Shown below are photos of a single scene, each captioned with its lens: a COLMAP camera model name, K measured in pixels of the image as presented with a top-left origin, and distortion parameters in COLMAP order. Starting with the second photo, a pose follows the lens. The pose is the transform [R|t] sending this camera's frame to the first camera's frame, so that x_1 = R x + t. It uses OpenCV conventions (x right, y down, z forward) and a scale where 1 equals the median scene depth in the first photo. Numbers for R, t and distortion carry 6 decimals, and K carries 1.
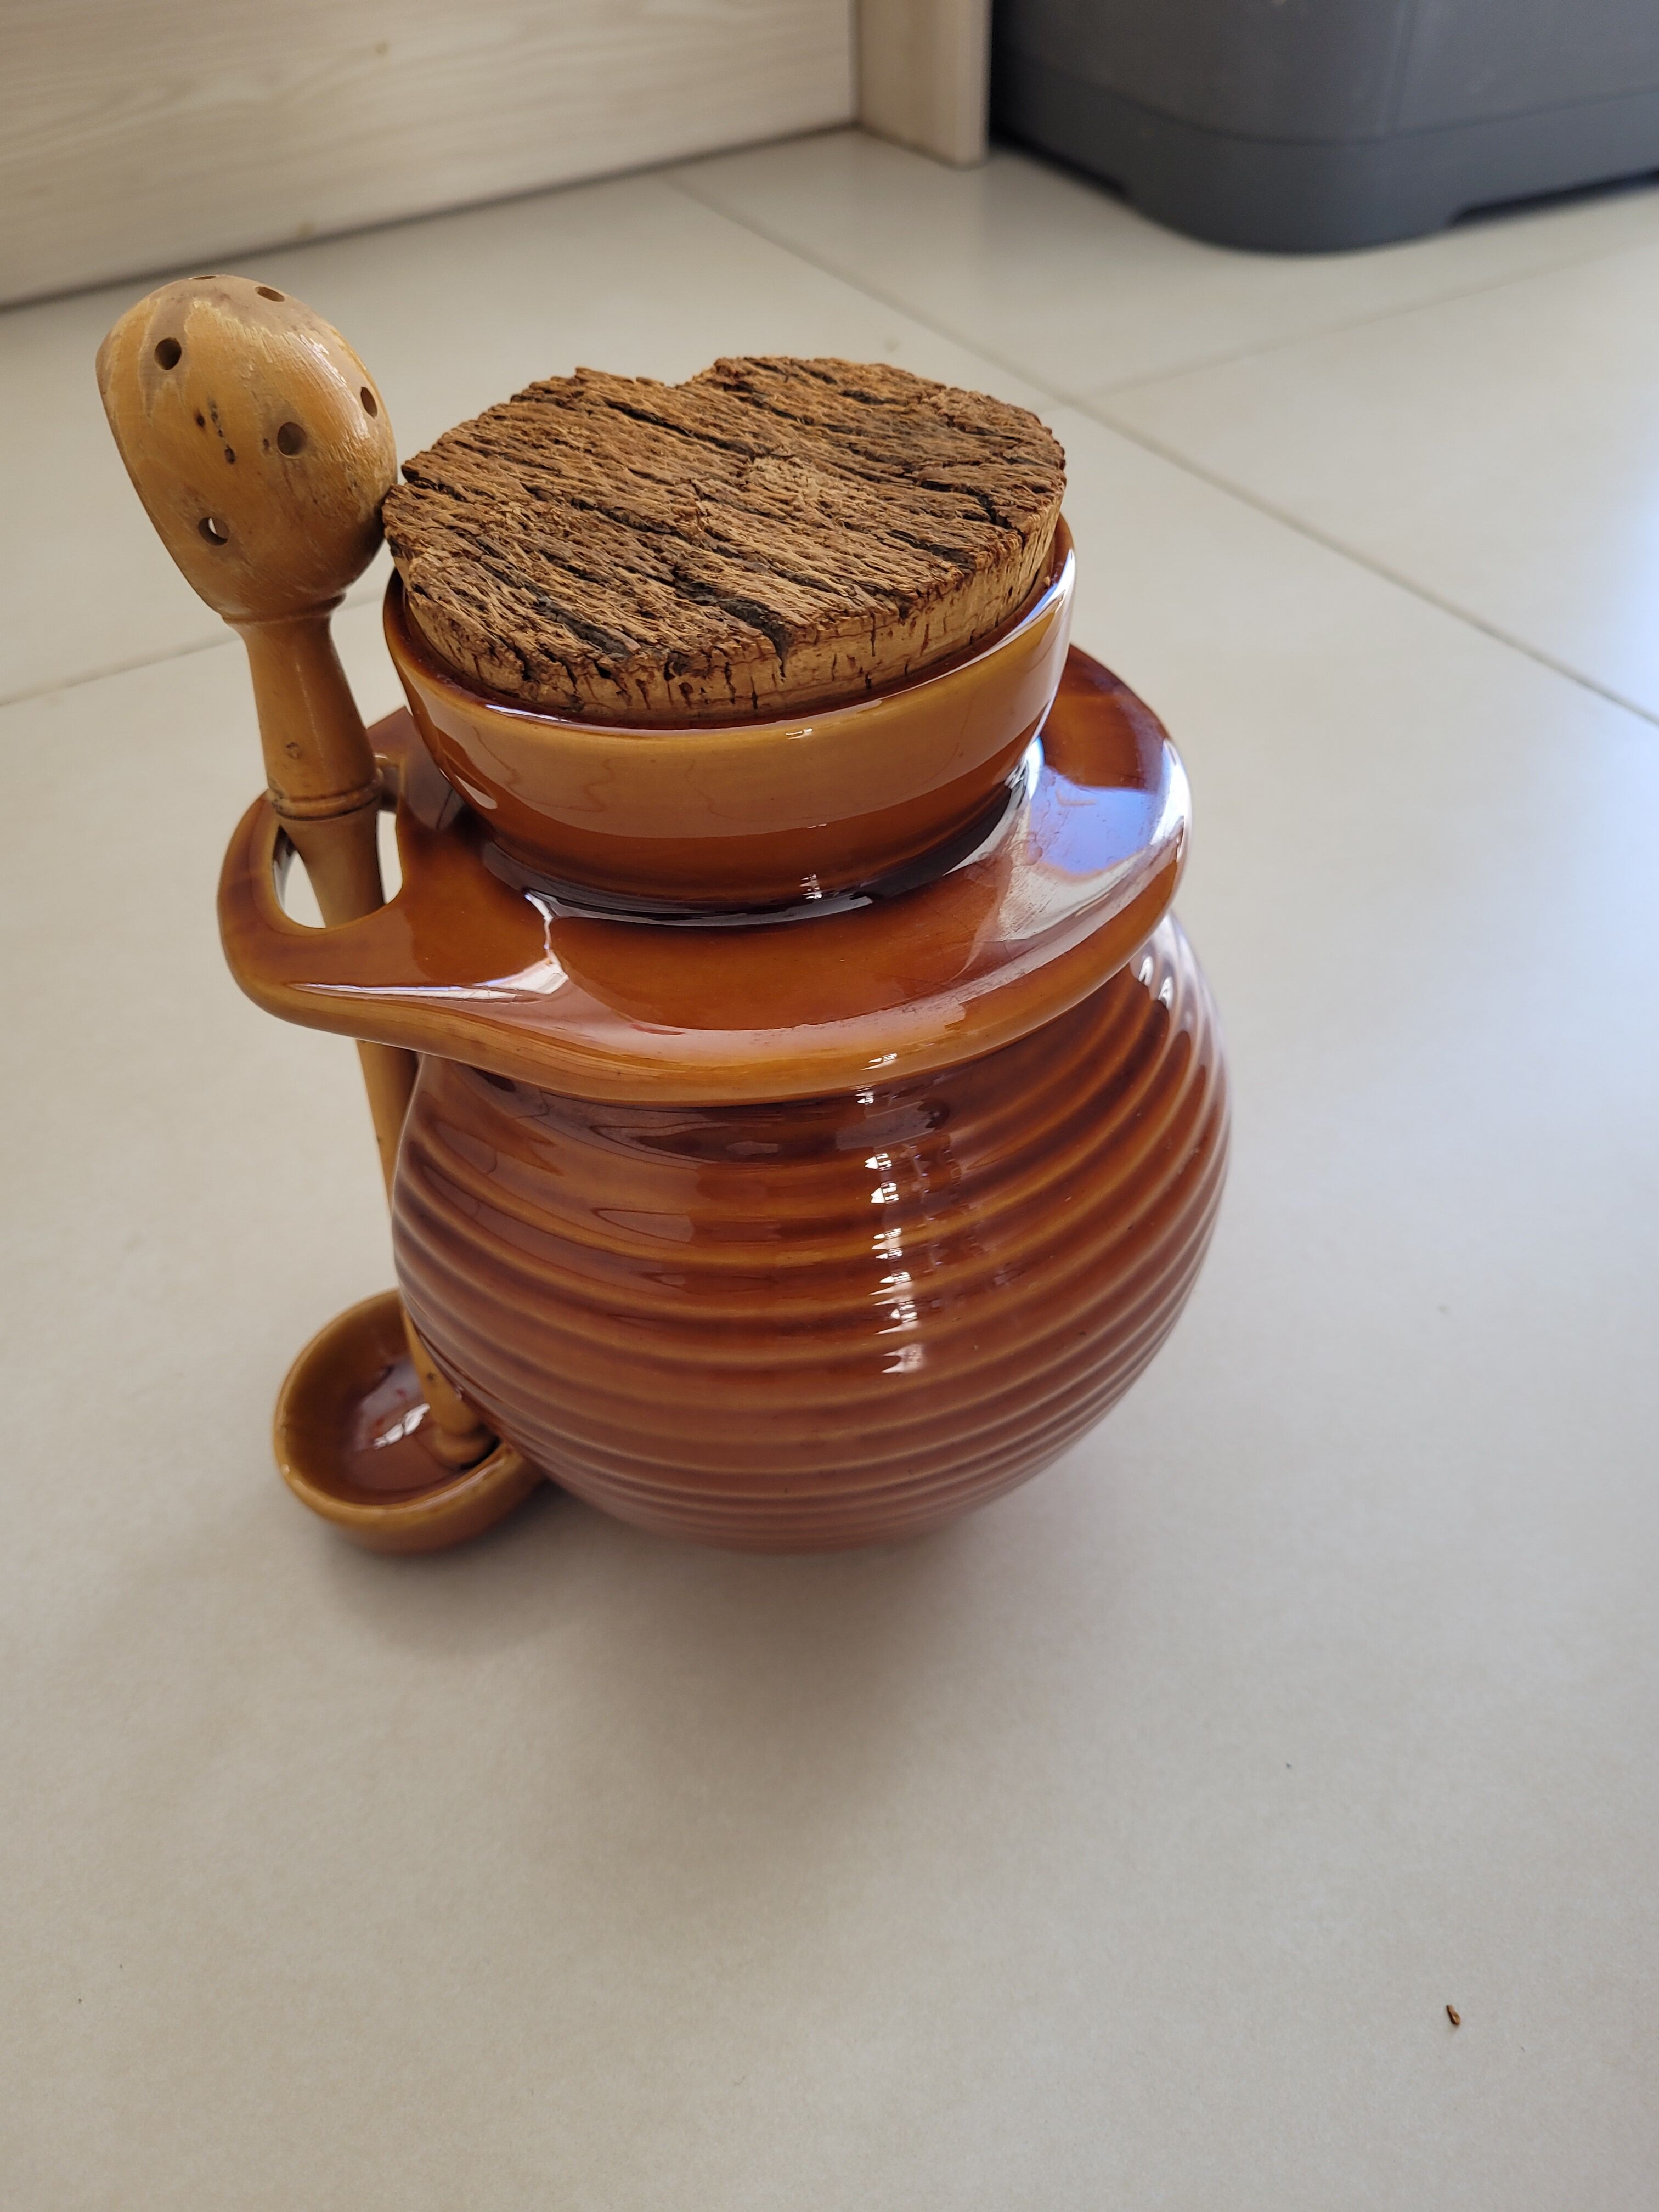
lens RADIAL K [[1631.5, 0, 822.1], [0, 1631.5, 1047.2], [0, 0, 1]] dist [0.009867, -0.026871]
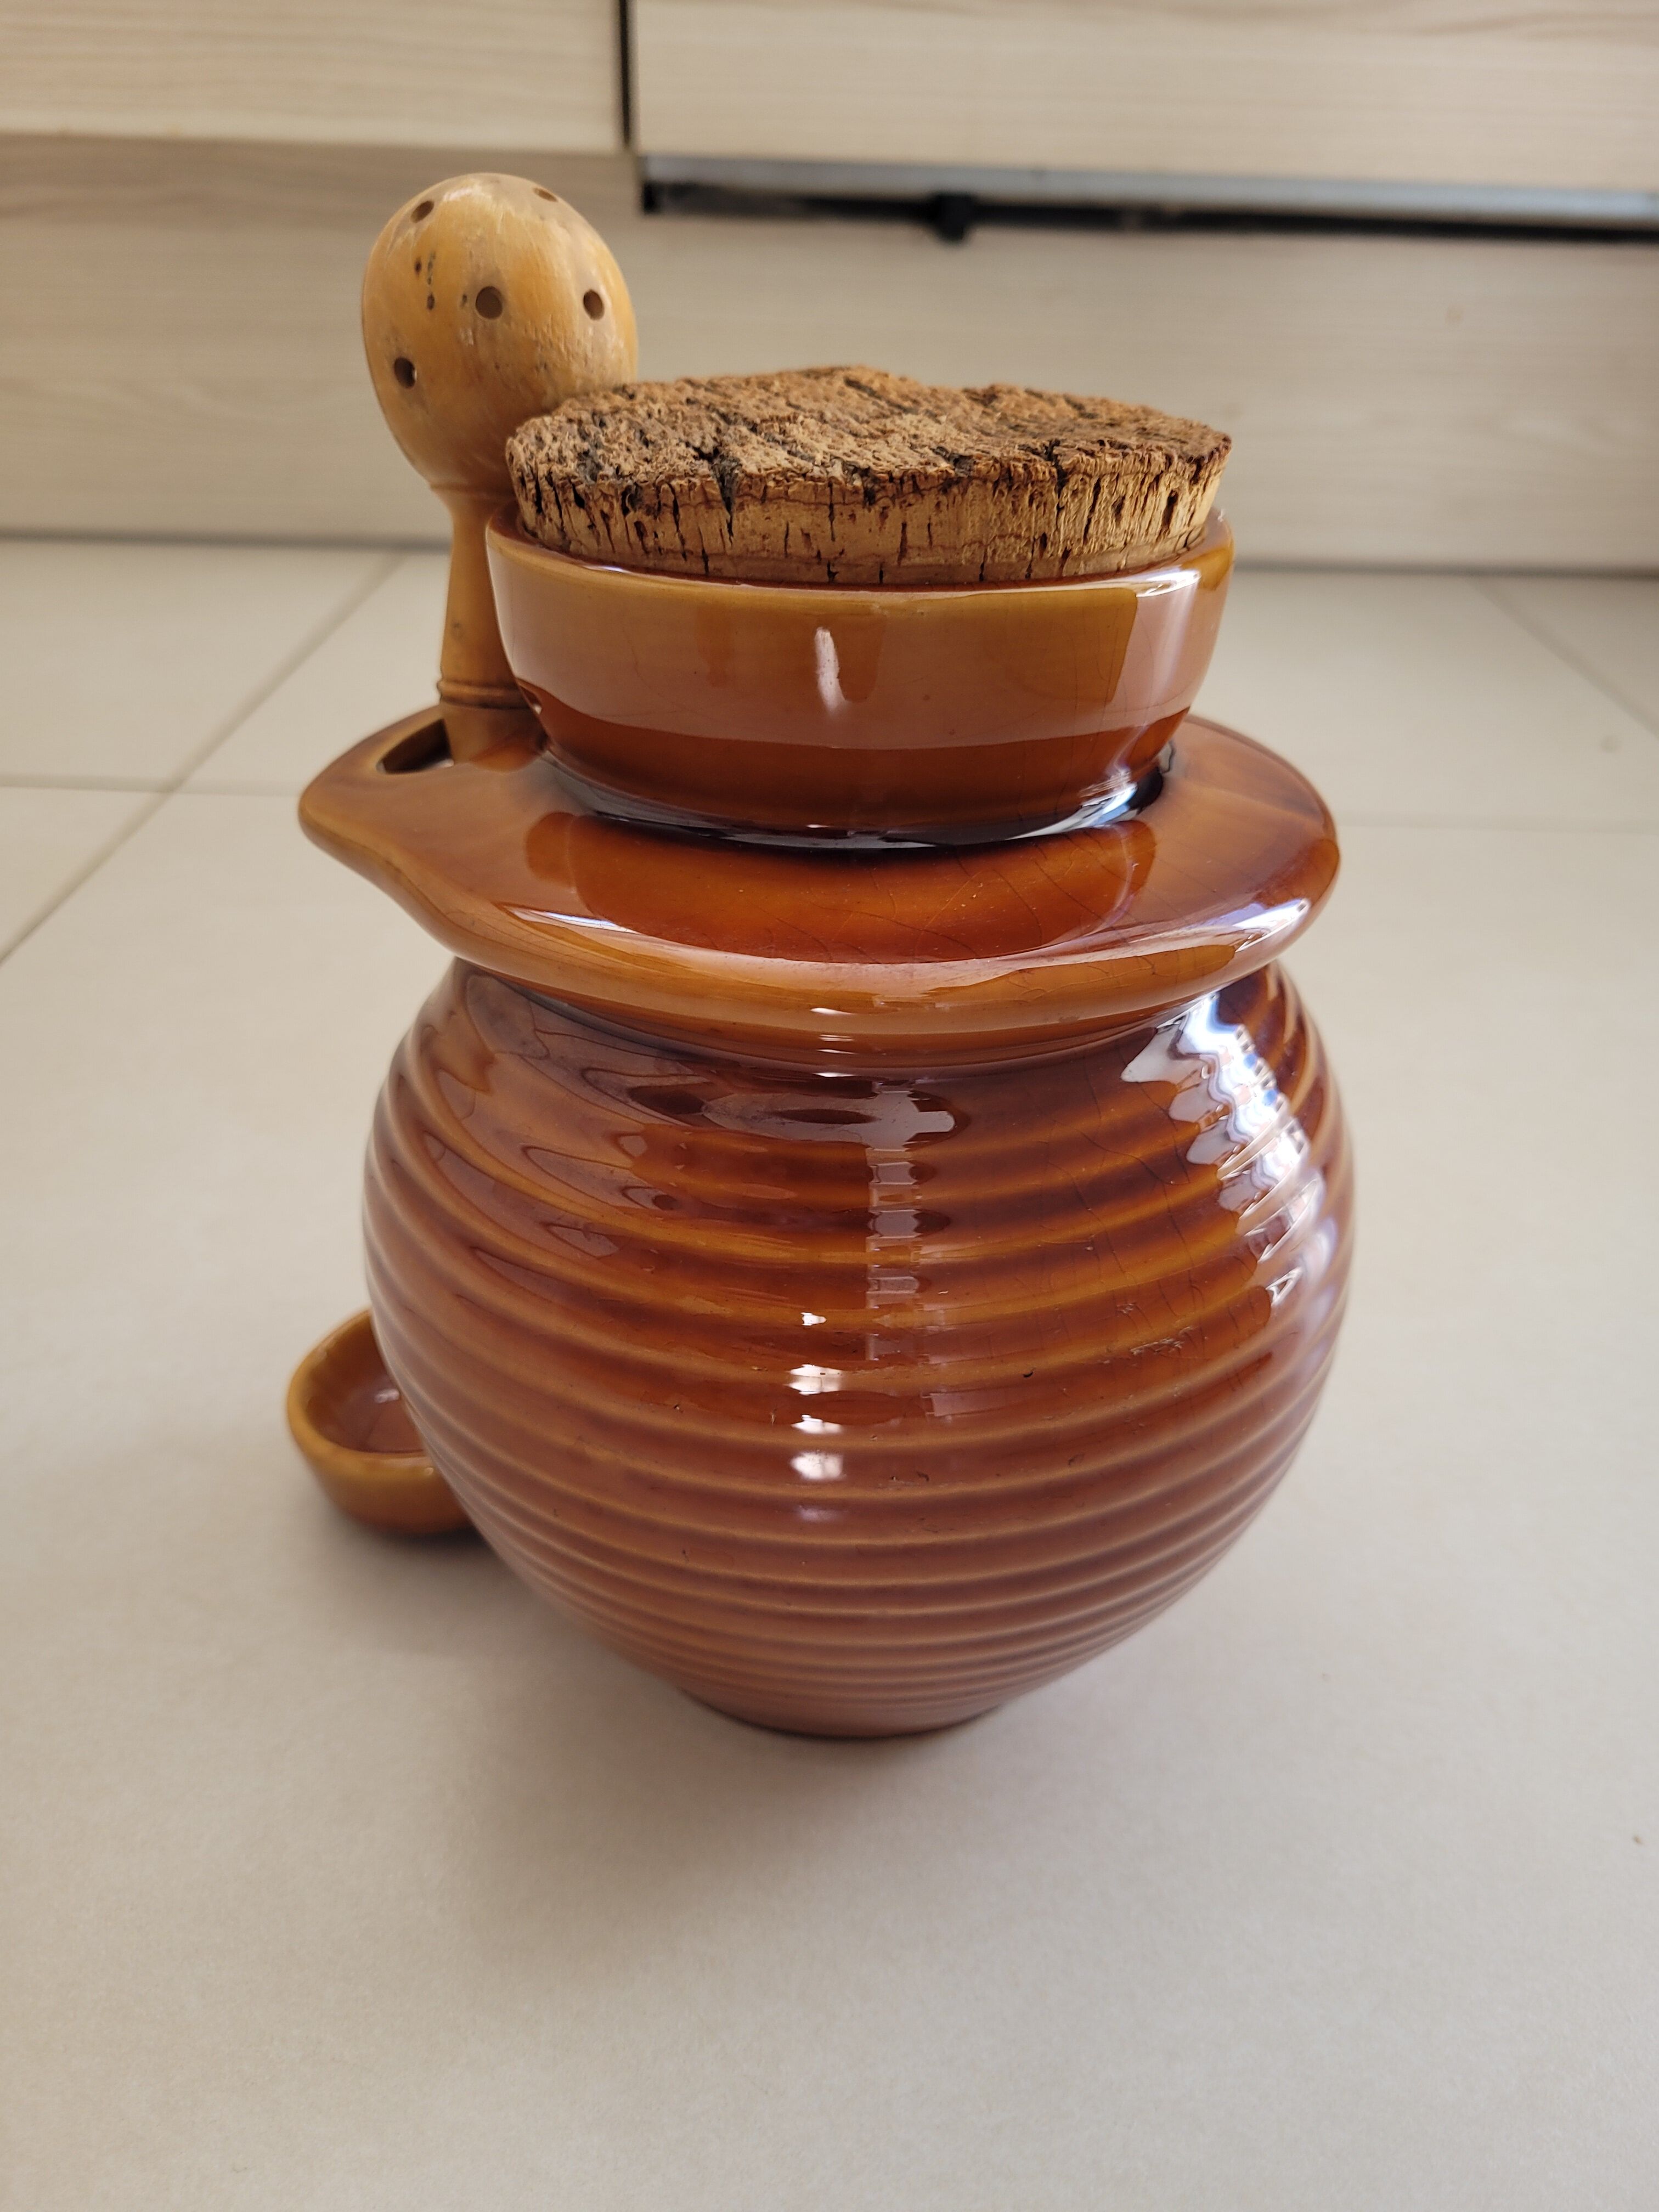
lens RADIAL K [[1631.5, 0, 839.3], [0, 1631.5, 1084.4], [0, 0, 1]] dist [0.009867, -0.026871]
pose [[0.864825, 0.312195, -0.393207, 0.482329], [-0.382645, 0.916882, -0.113618, 0.135472], [0.325053, 0.248719, 0.912403, 0.258731]]
